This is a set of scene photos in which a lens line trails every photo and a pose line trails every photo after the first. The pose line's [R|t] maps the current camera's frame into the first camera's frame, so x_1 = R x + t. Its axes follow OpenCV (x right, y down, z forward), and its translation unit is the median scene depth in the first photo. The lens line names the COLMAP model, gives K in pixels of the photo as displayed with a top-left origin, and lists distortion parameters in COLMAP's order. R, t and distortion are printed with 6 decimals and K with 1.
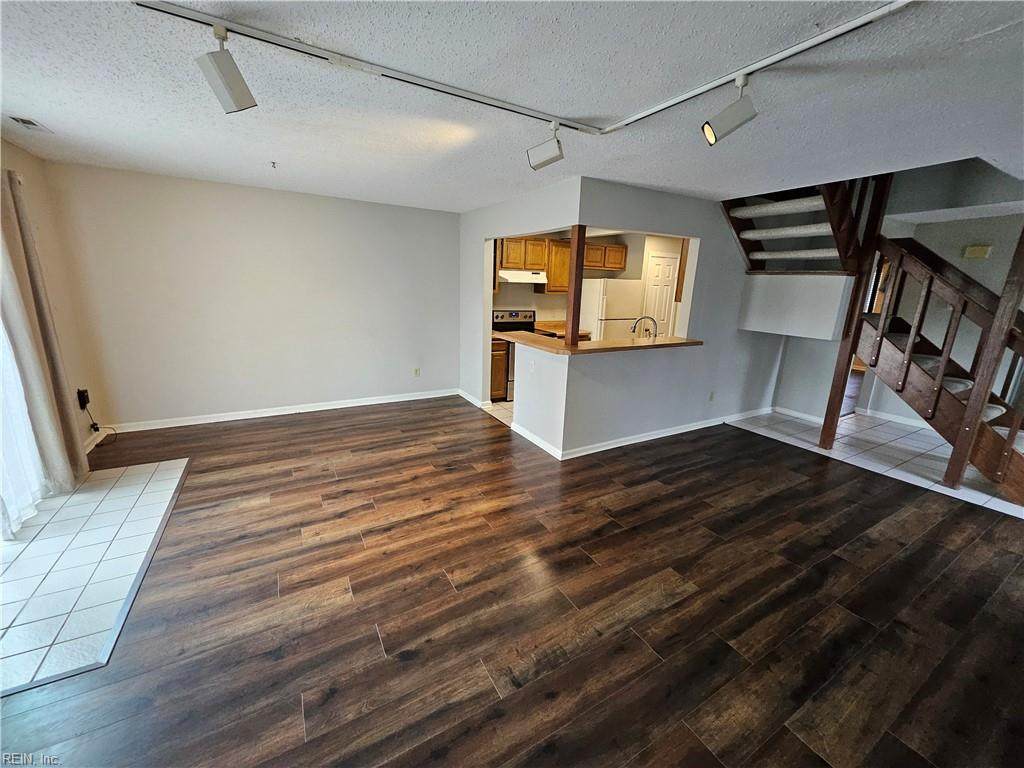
lens RADIAL K [[407.2, 0, 512.6], [0, 407.2, 382.4], [0, 0, 1]] dist [0.001413, 0.000040]
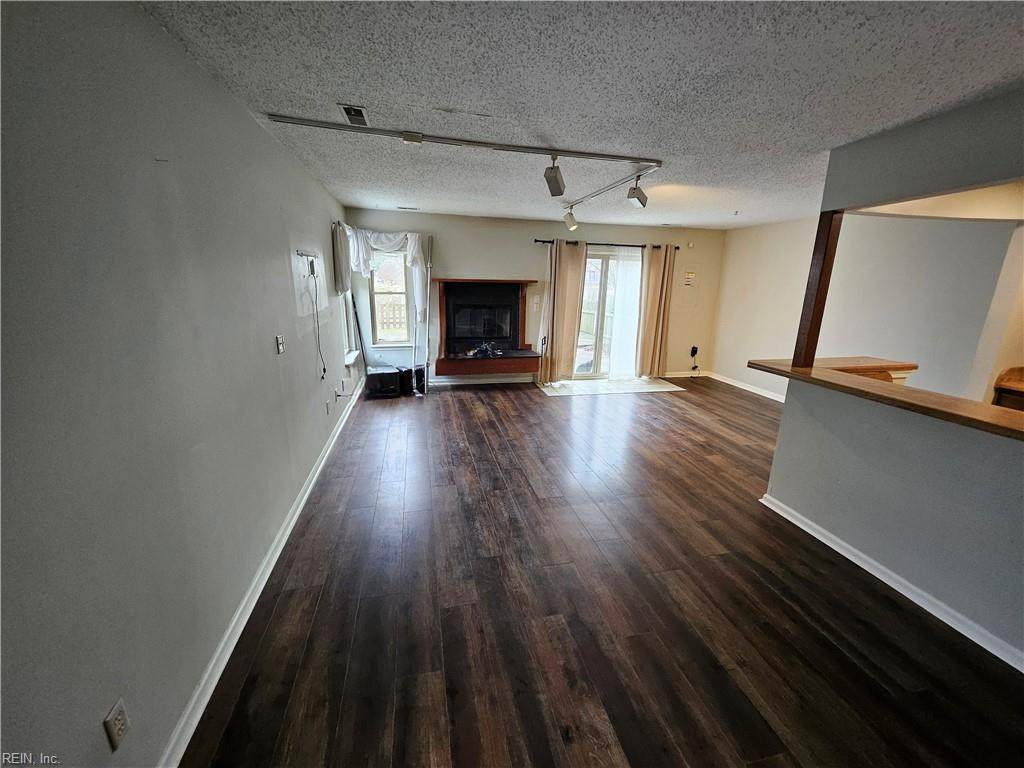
lens RADIAL K [[407.2, 0, 510.9], [0, 407.2, 383.2], [0, 0, 1]] dist [0.001413, 0.000040]
pose [[-0.302364, 0.201183, -0.931719, 1.000795], [-0.256843, 0.924123, 0.282894, -0.137140], [0.917937, 0.324843, -0.227749, 0.639735]]
